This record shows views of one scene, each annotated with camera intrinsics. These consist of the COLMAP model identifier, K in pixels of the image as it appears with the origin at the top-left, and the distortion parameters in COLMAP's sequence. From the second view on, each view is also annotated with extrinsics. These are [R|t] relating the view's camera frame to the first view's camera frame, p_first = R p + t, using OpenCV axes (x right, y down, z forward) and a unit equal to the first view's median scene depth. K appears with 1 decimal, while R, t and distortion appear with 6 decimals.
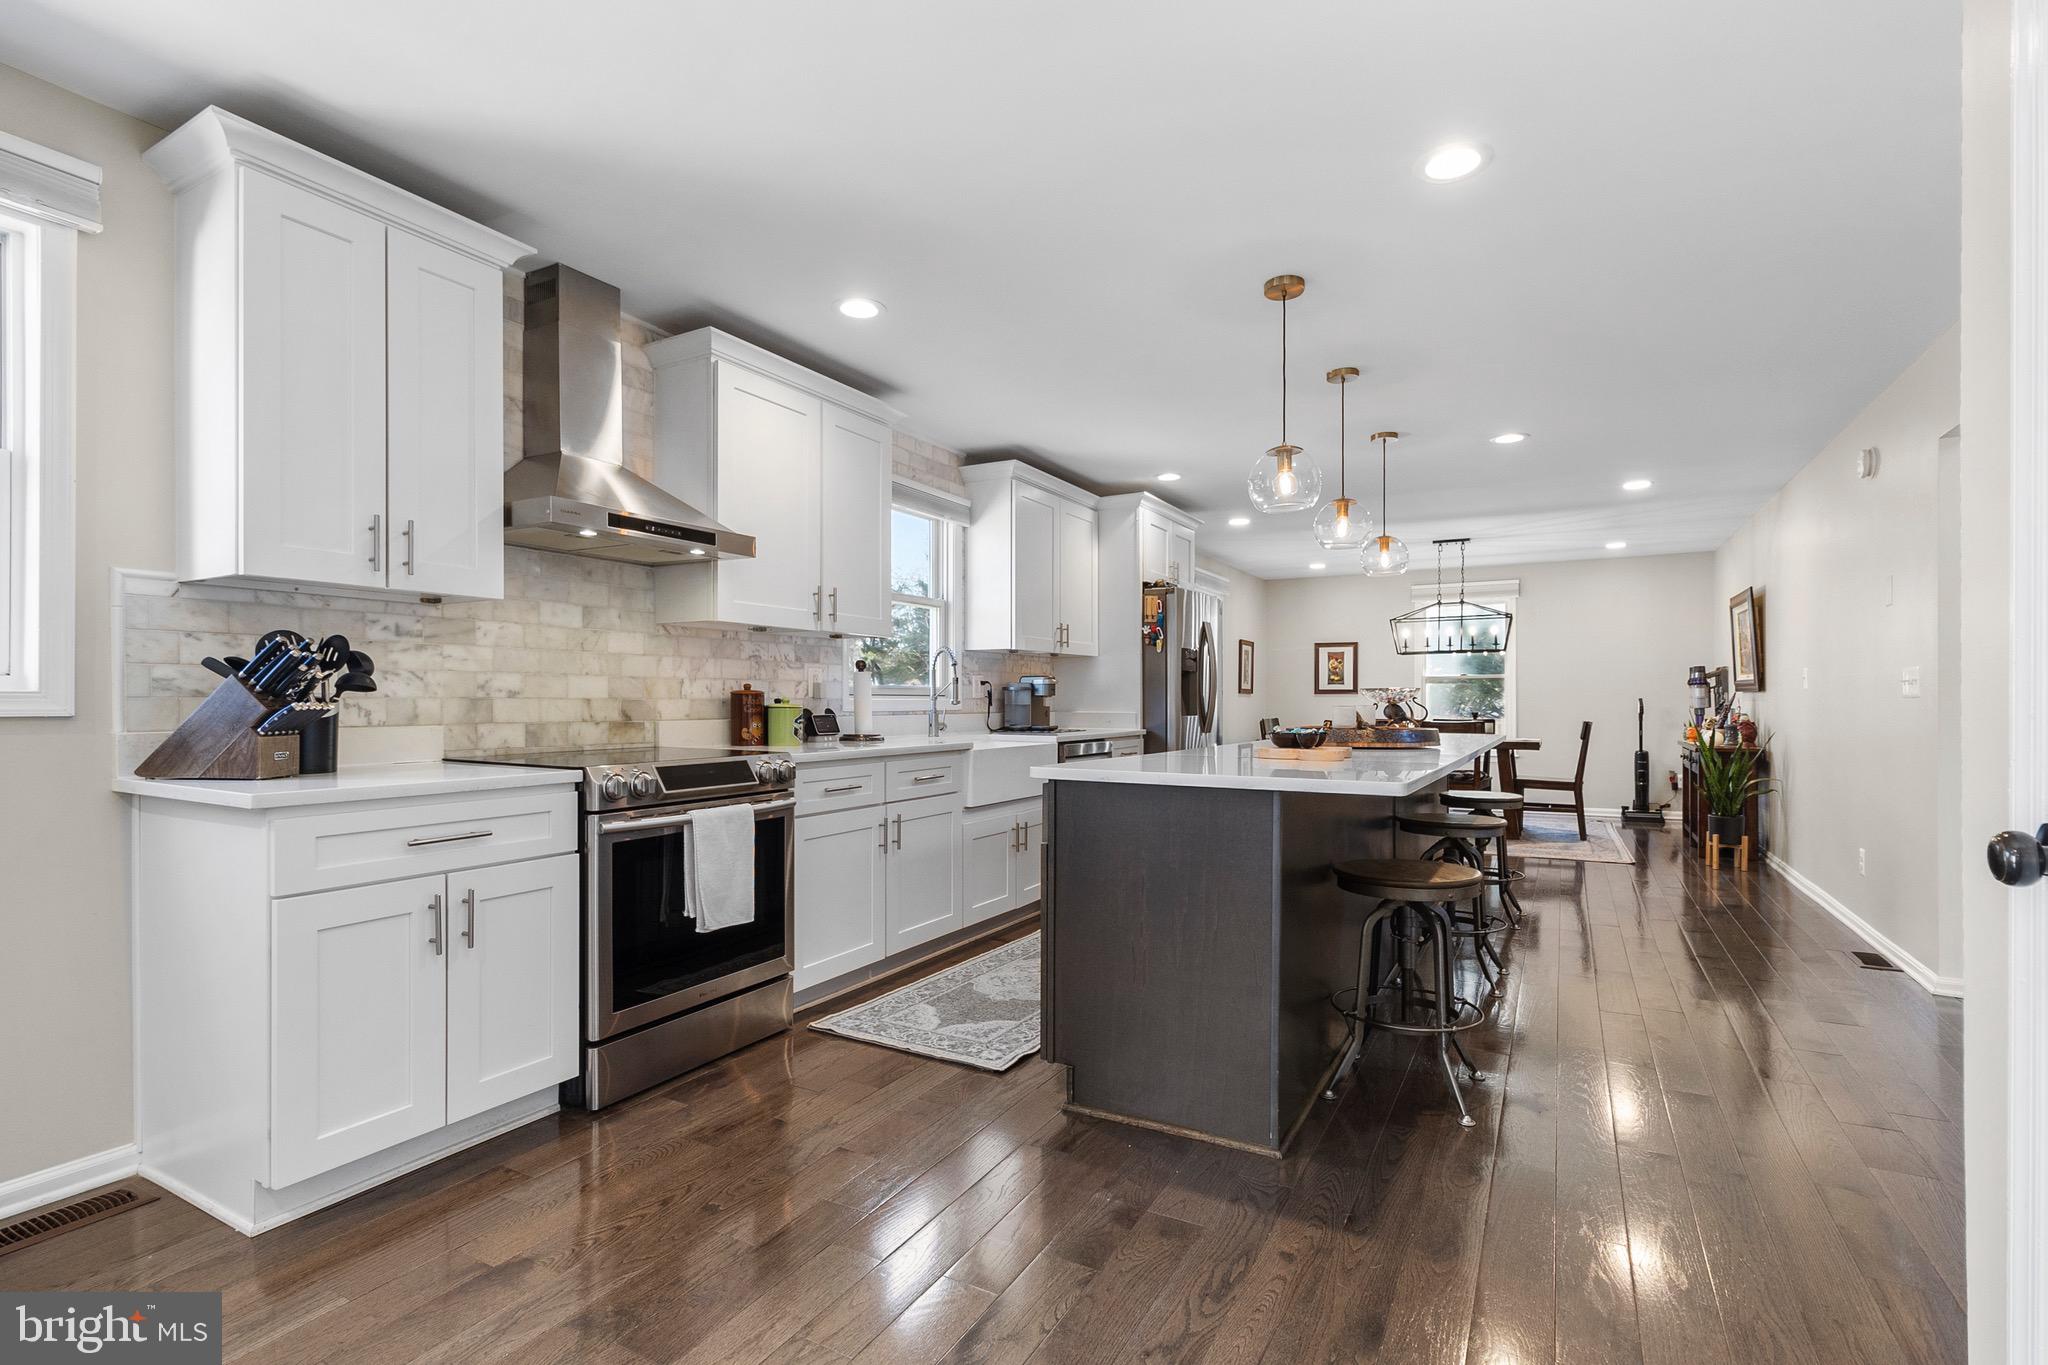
lens RADIAL K [[978.4, 0, 1029.0], [0, 978.4, 709.4], [0, 0, 1]] dist [0.000551, 0.000567]
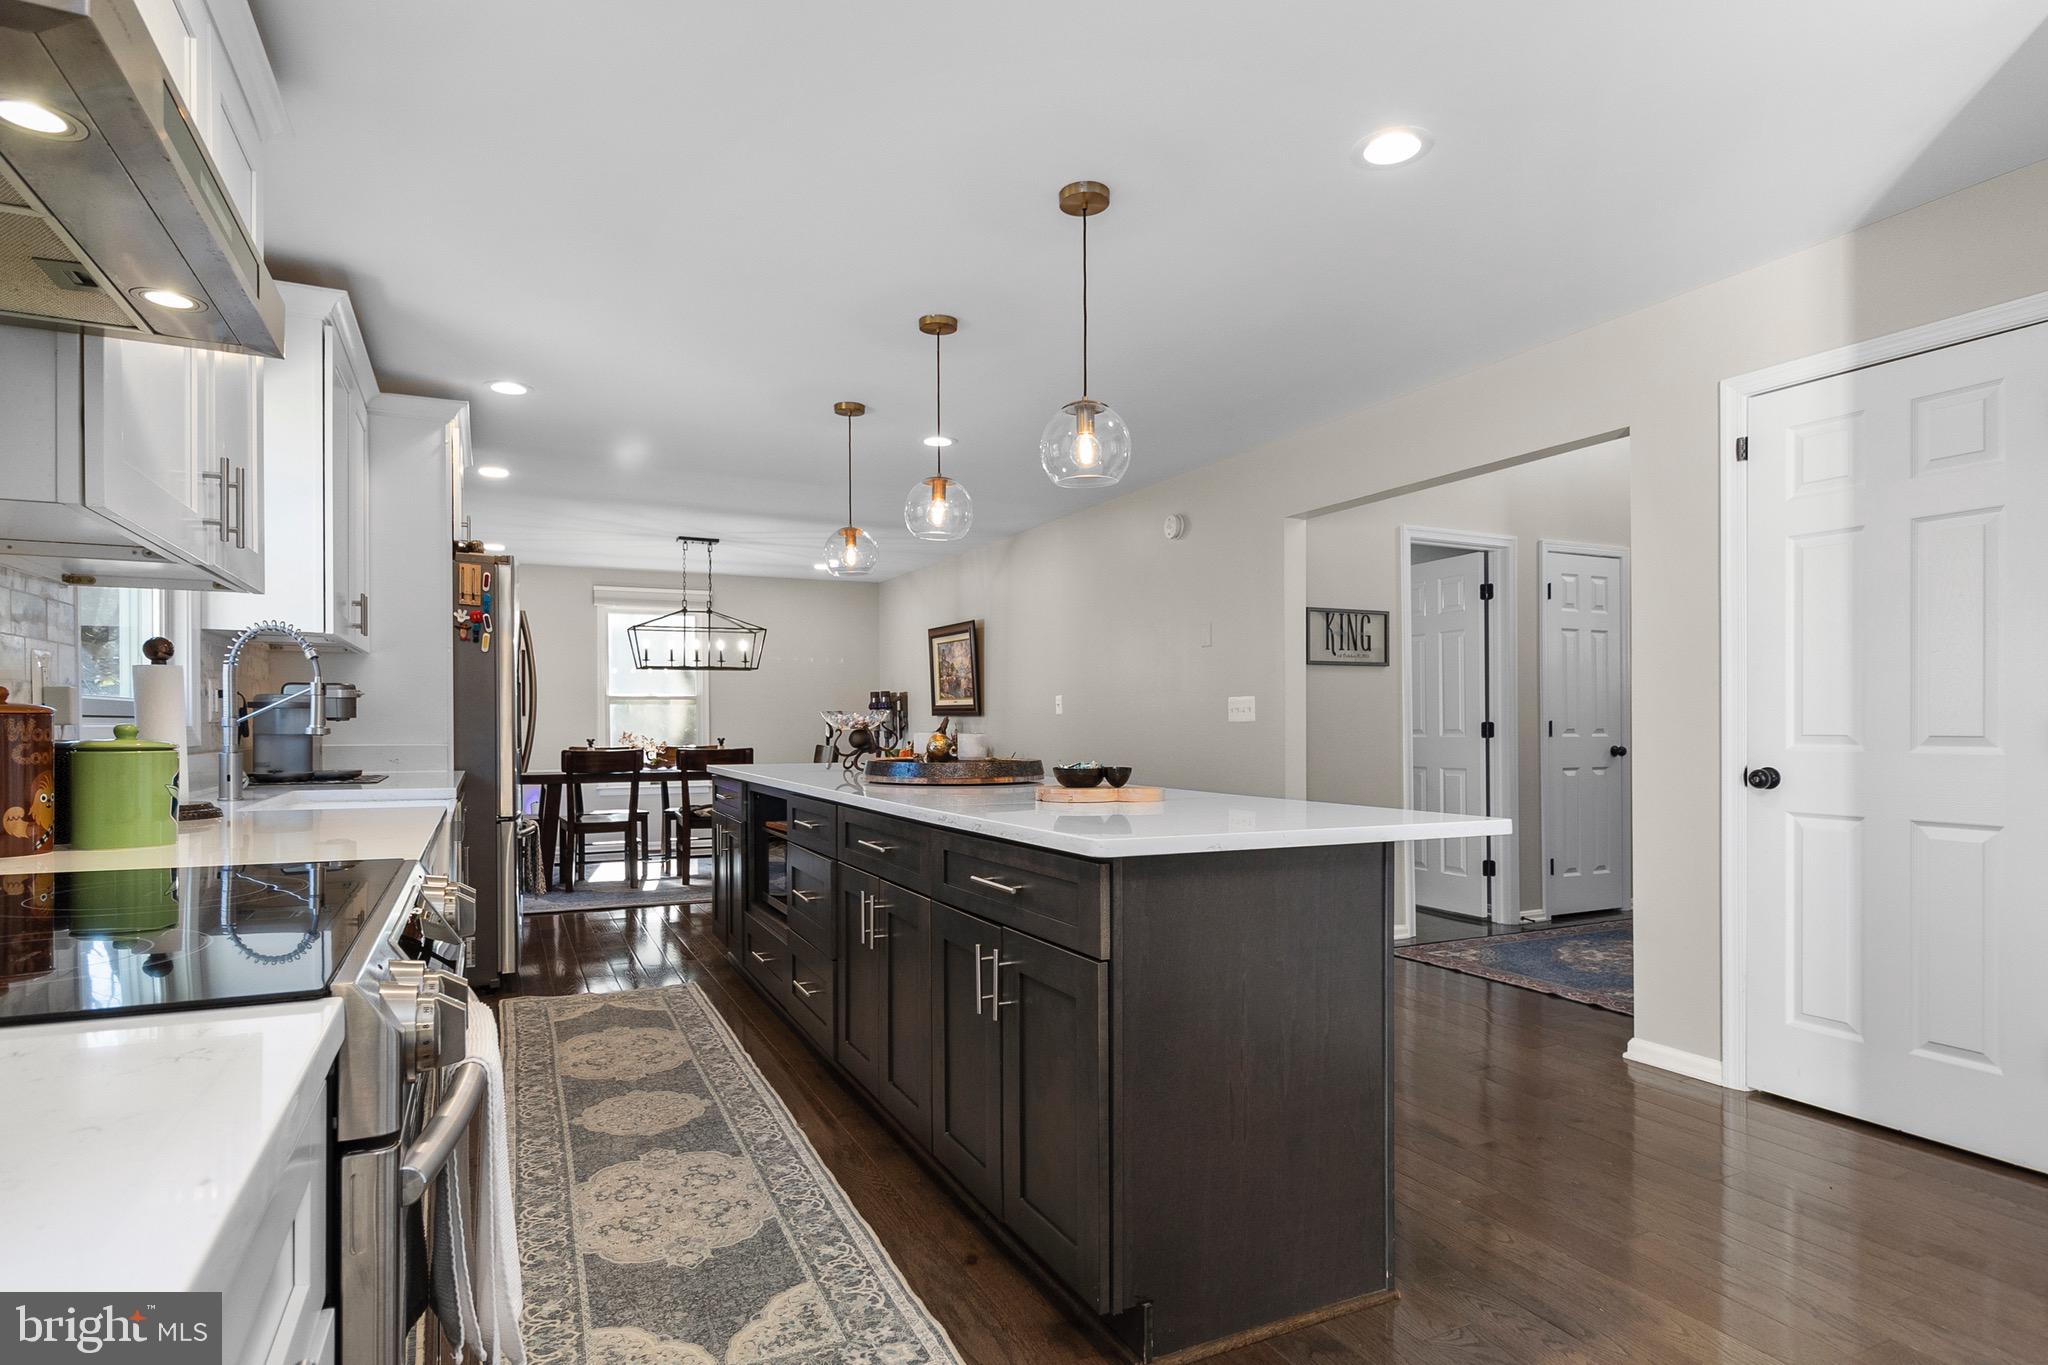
lens RADIAL K [[1089.7, 0, 1017.0], [0, 1089.7, 725.9], [0, 0, 1]] dist [0.004423, 0.000739]
pose [[0.578102, -0.003025, 0.815959, -0.457690], [0.008136, 0.999965, -0.002057, -0.008071], [-0.815924, 0.007828, 0.578107, 0.513375]]
